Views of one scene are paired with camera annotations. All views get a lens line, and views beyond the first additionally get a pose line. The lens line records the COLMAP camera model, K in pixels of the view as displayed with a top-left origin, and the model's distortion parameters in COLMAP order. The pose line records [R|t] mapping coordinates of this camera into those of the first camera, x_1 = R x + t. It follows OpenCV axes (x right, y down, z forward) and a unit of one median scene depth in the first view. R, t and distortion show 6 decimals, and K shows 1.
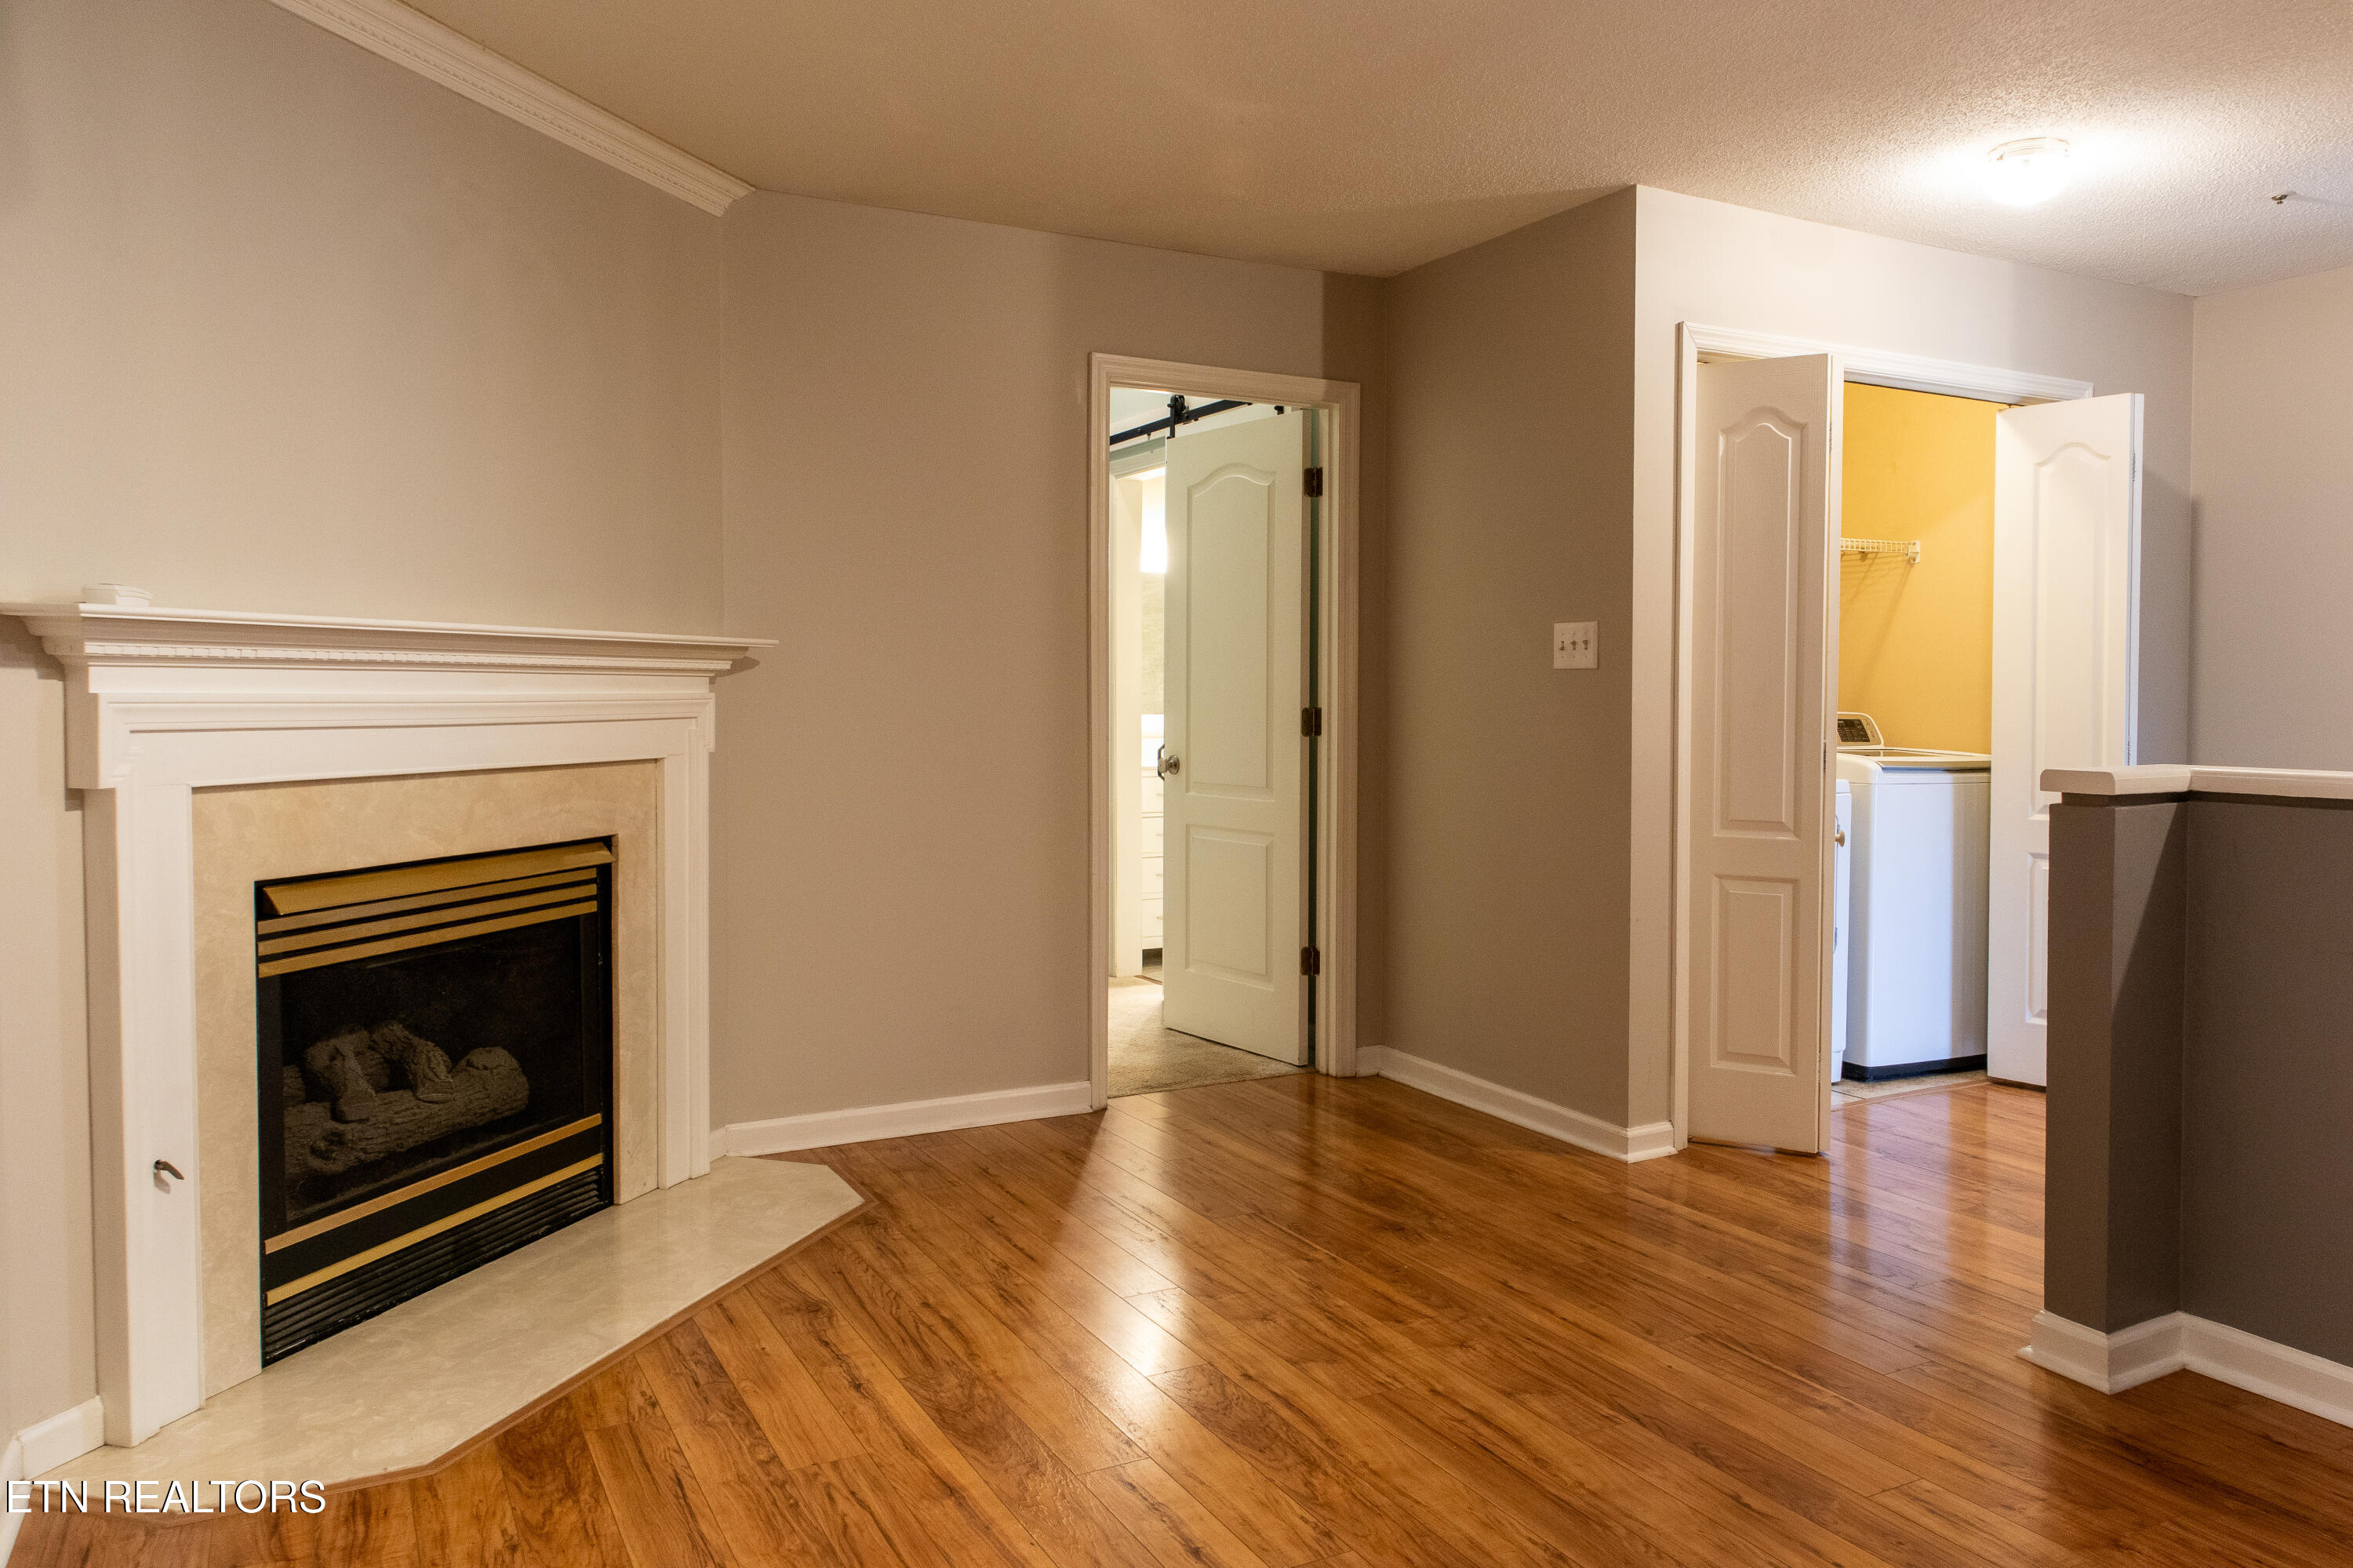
lens RADIAL K [[1610.8, 0, 1163.8], [0, 1610.8, 773.8], [0, 0, 1]] dist [0.004857, -0.005292]
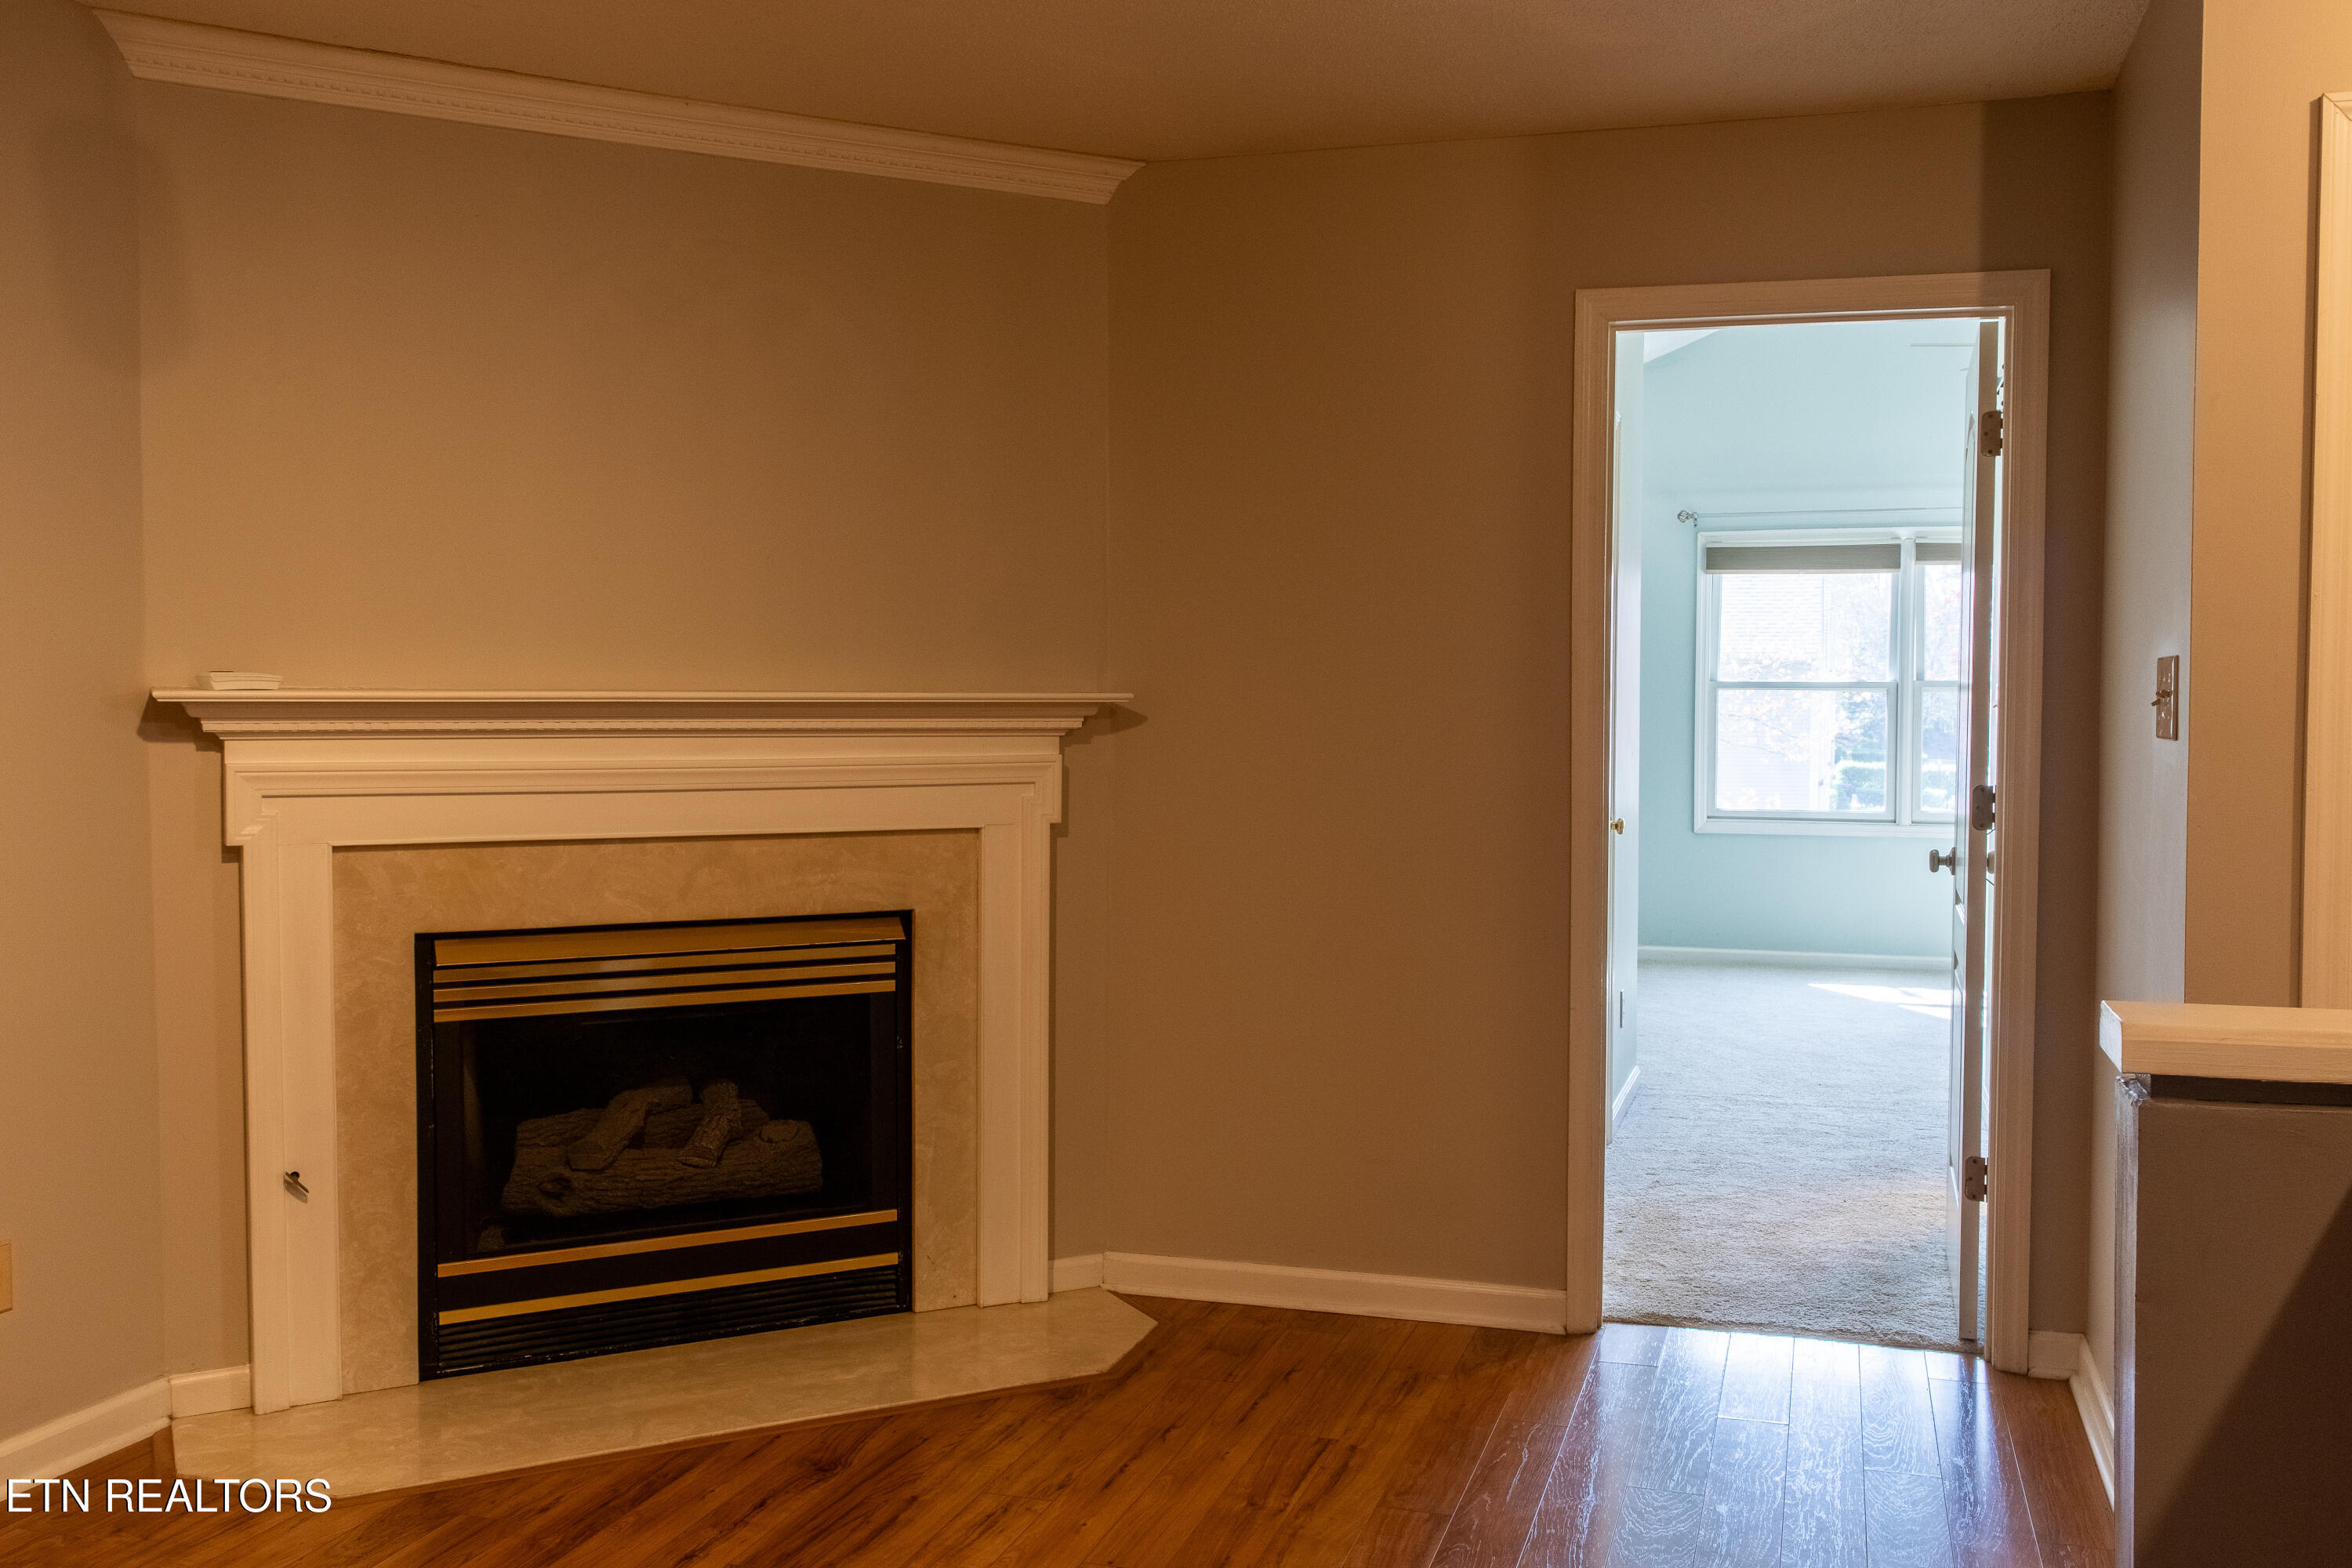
lens RADIAL K [[1981.6, 0, 1181.7], [0, 1981.6, 802.3], [0, 0, 1]] dist [0.001175, 0.000138]
pose [[0.722833, 0.035978, -0.690085, 0.647045], [-0.037056, 0.999225, 0.013281, -0.052188], [0.690028, 0.015972, 0.723606, 0.339373]]
